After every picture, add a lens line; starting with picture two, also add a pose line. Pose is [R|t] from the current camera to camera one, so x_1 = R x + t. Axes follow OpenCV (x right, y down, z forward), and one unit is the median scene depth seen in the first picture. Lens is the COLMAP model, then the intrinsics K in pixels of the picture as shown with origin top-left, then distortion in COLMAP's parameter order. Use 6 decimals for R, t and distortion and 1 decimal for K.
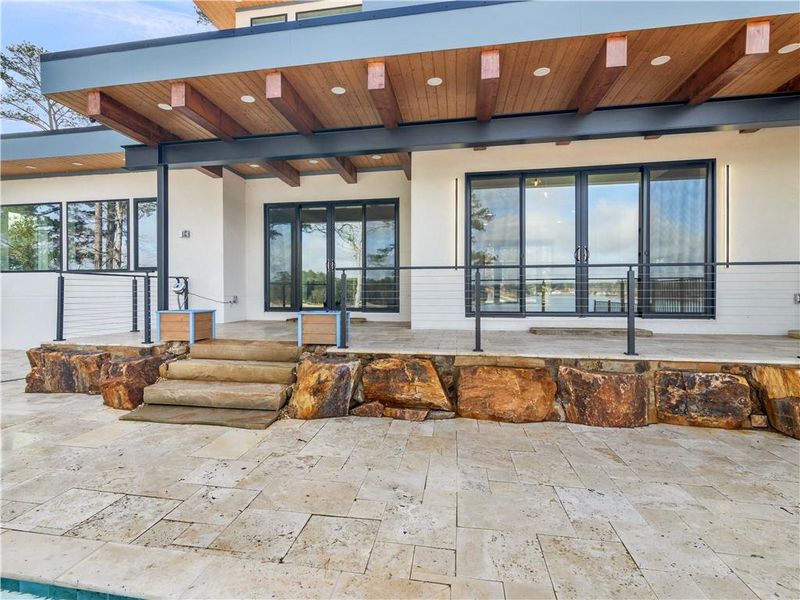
lens RADIAL K [[408.3, 0, 395.3], [0, 408.3, 297.5], [0, 0, 1]] dist [0.003650, 0.000498]
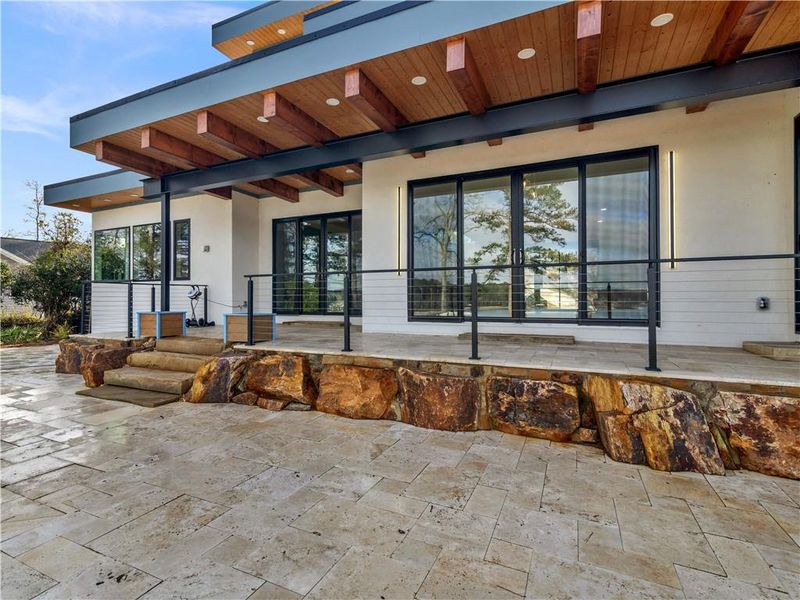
lens RADIAL K [[408.3, 0, 387.5], [0, 408.3, 301.5], [0, 0, 1]] dist [0.003650, 0.000498]
pose [[0.965001, 0.001822, -0.262238, 0.582649], [-0.004225, 0.999954, -0.008601, 0.010373], [0.262210, 0.009408, 0.964965, -0.002280]]
